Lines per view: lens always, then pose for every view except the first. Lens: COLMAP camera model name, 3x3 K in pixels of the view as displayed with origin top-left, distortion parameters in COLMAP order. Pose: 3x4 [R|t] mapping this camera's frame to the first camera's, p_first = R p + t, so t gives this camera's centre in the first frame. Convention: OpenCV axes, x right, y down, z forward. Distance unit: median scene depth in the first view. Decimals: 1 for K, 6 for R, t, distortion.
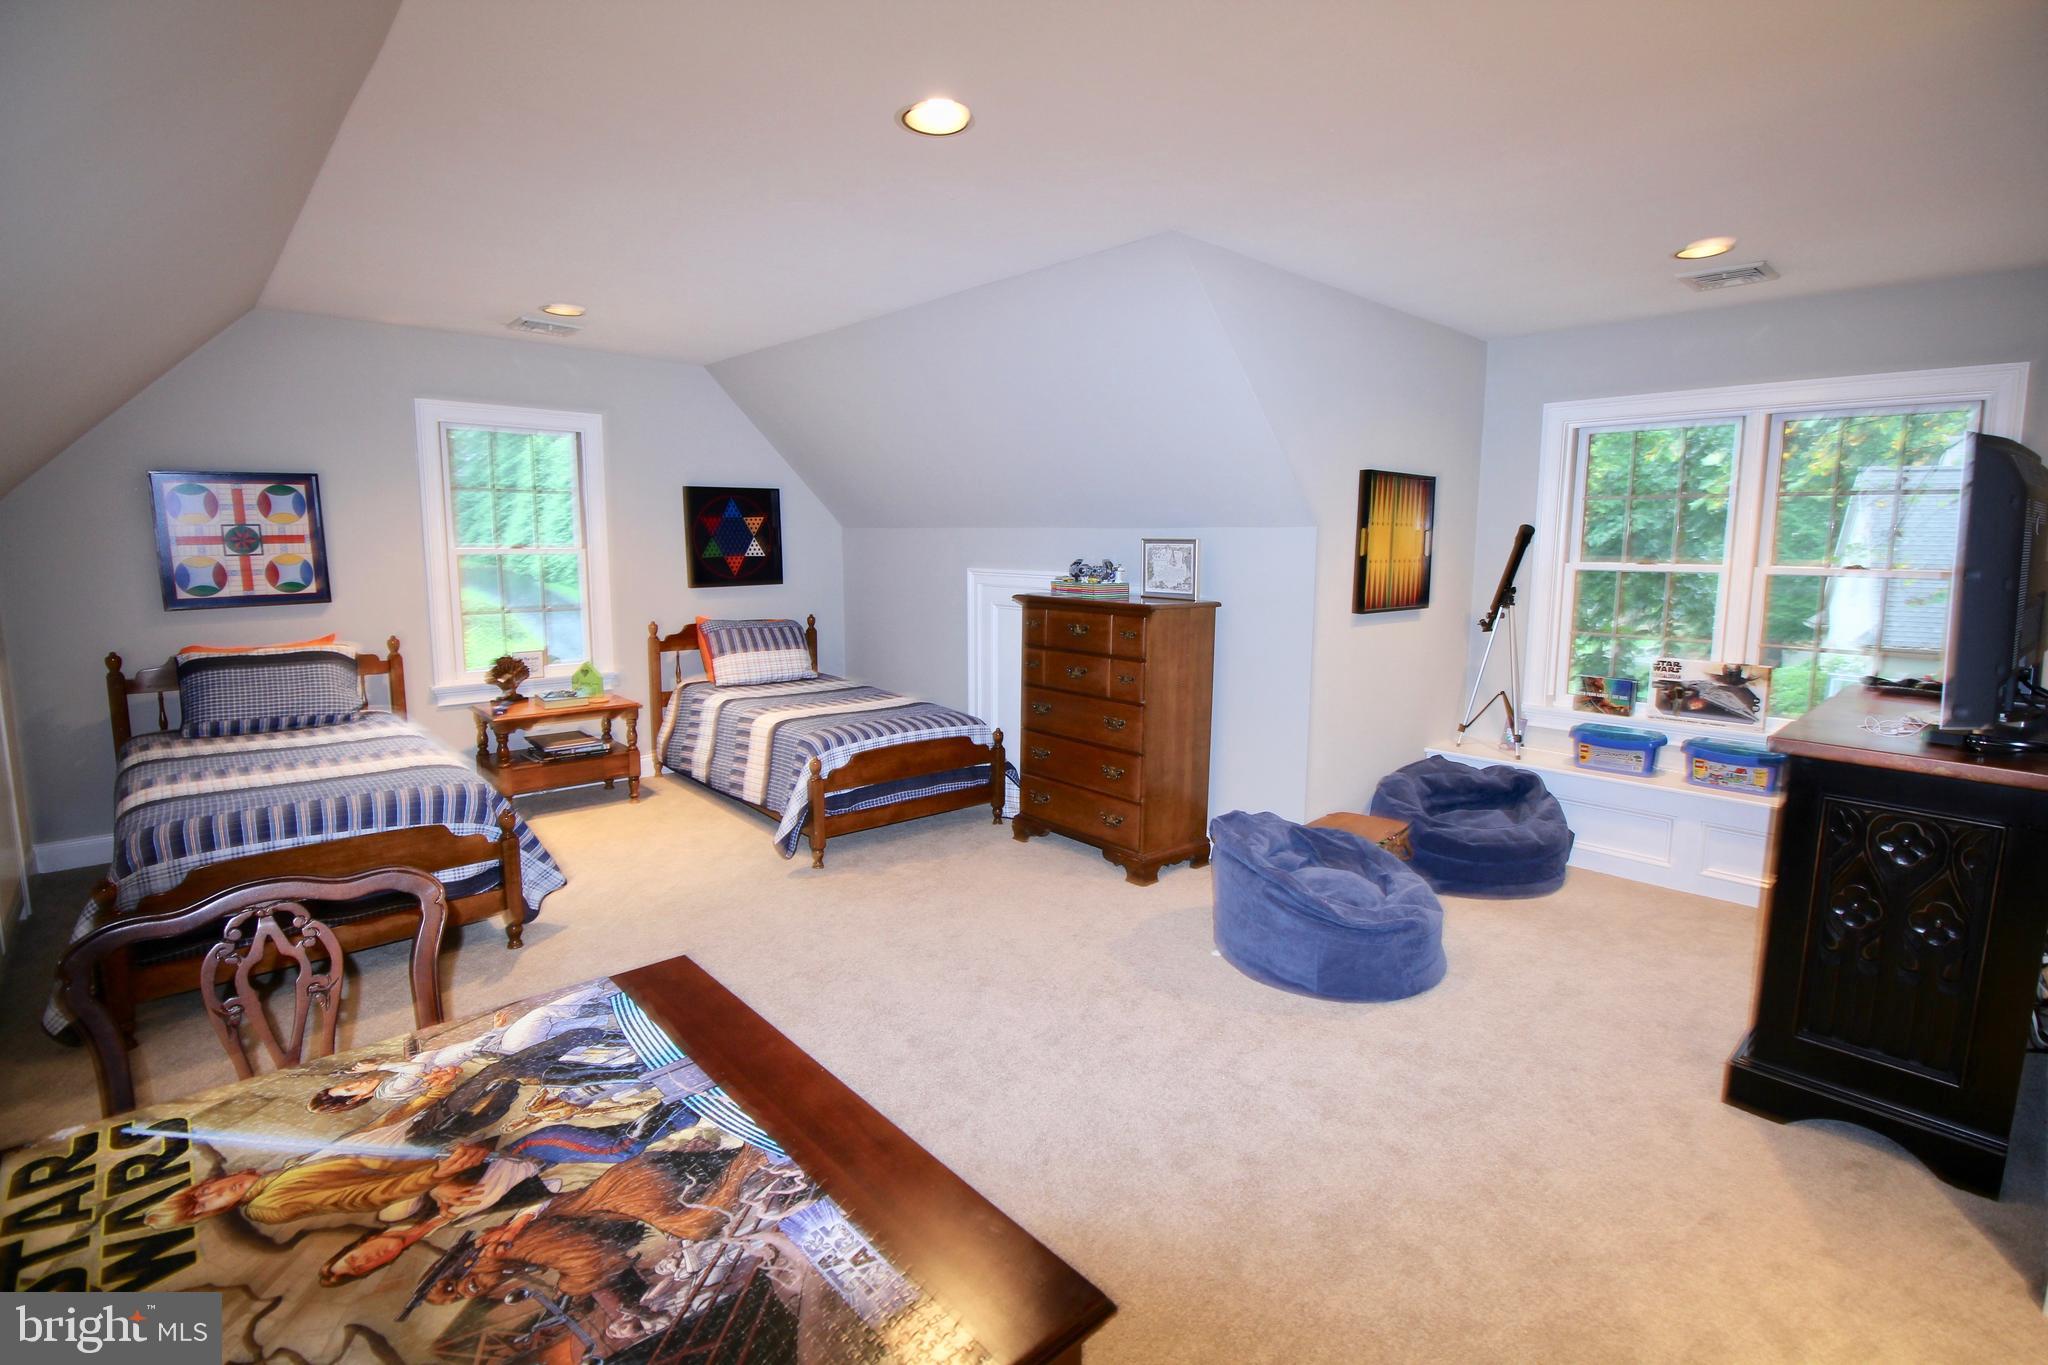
lens RADIAL K [[974.3, 0, 1024.0], [0, 974.3, 682.5], [0, 0, 1]] dist [0.002314, -0.015925]
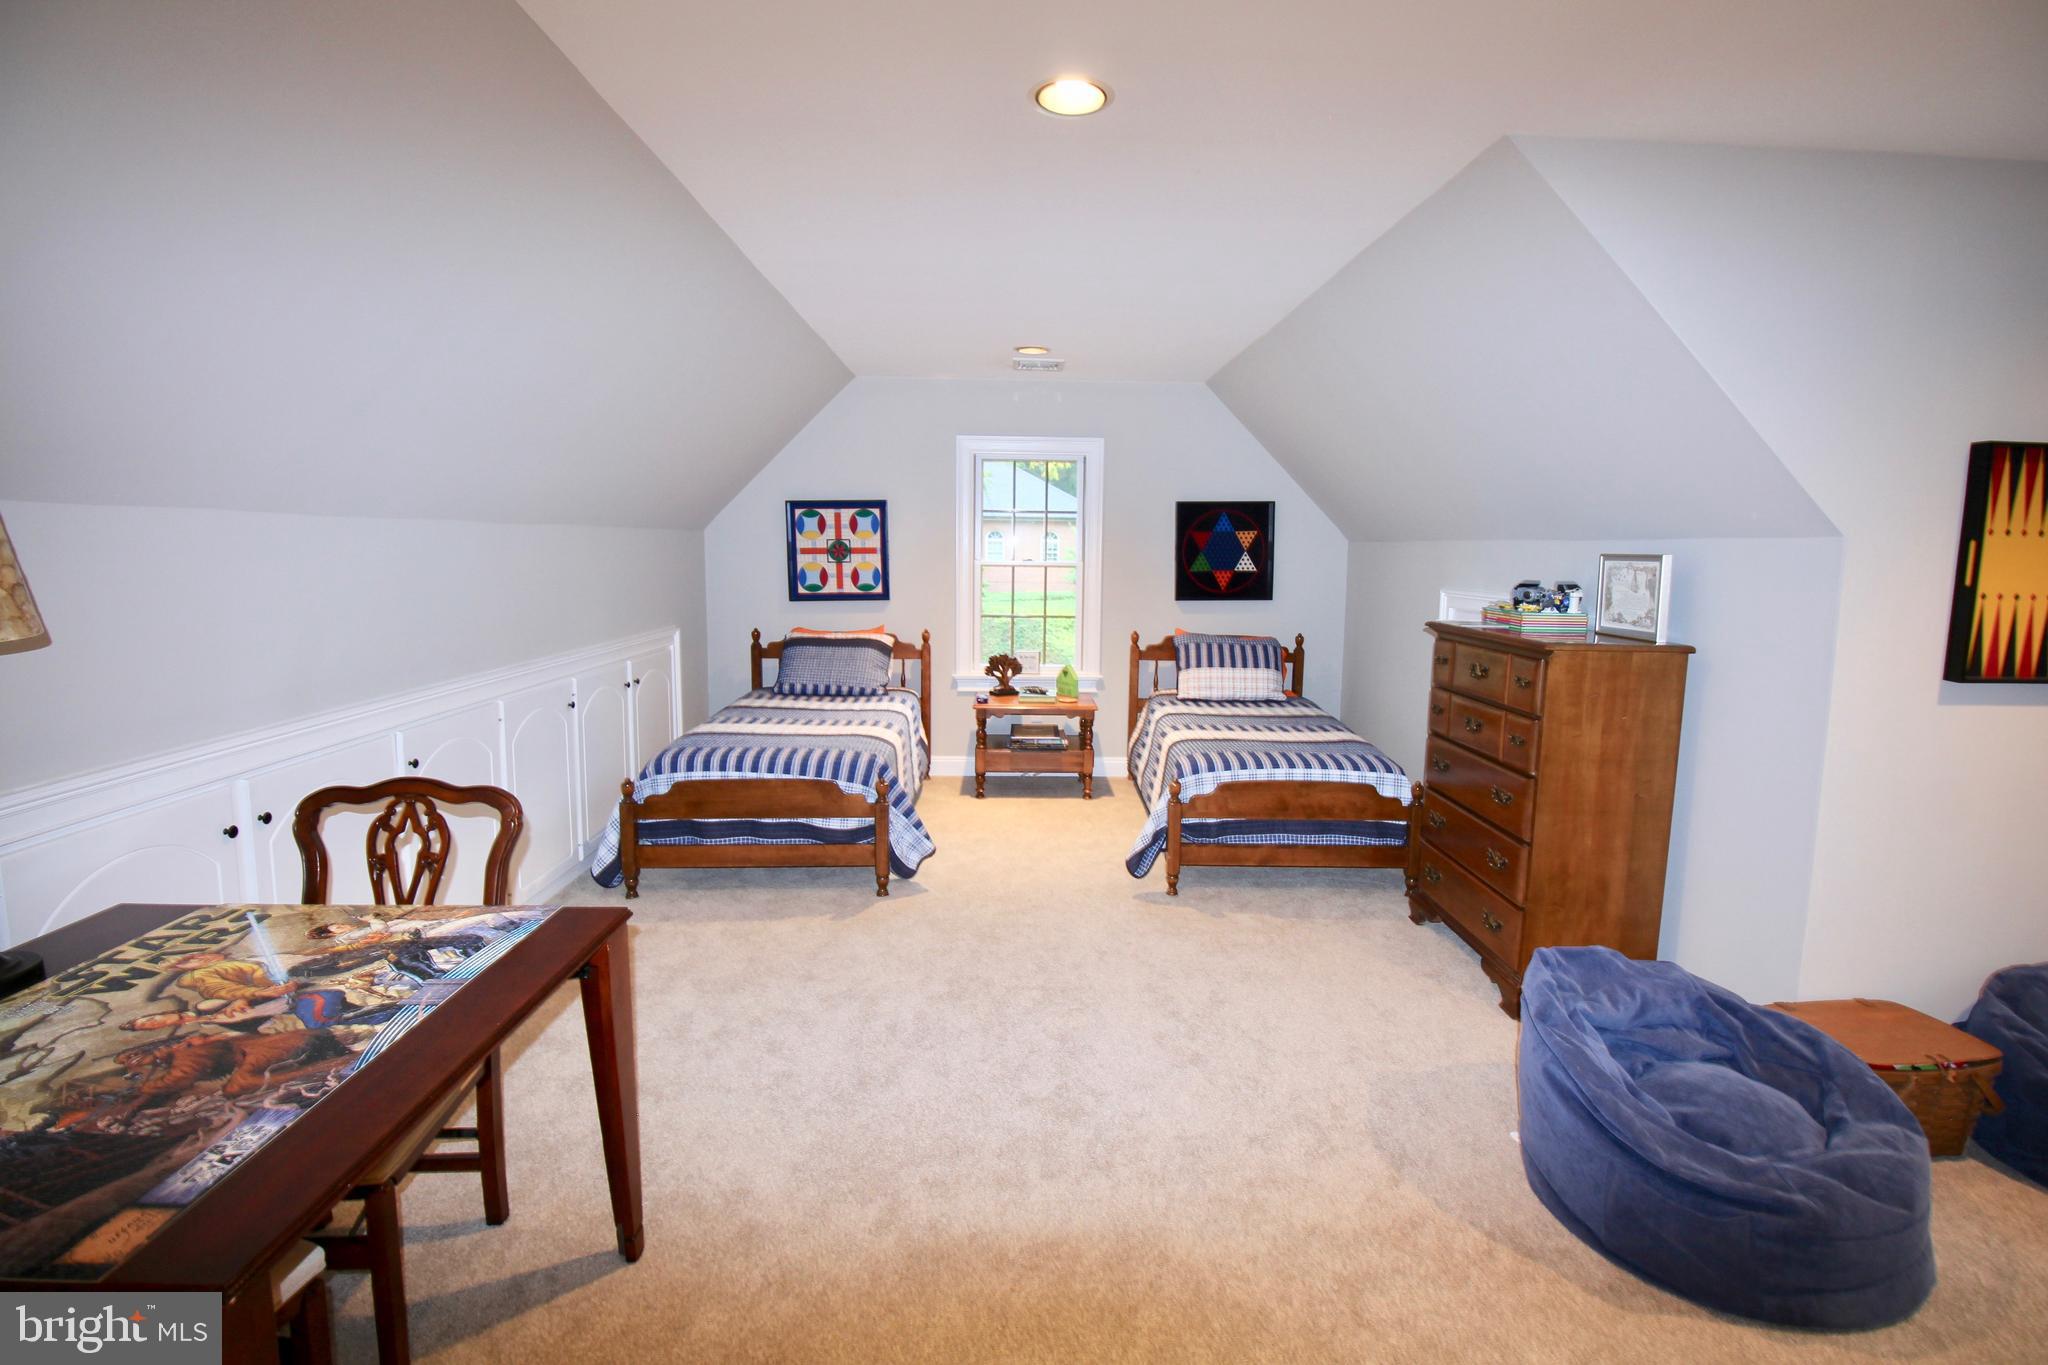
lens RADIAL K [[974.3, 0, 1024.0], [0, 974.3, 682.5], [0, 0, 1]] dist [0.002314, -0.015925]
pose [[0.747476, 0.091271, -0.657989, 0.290829], [-0.102909, 0.994468, 0.021040, -0.022507], [0.656270, 0.051986, 0.752733, 0.169673]]
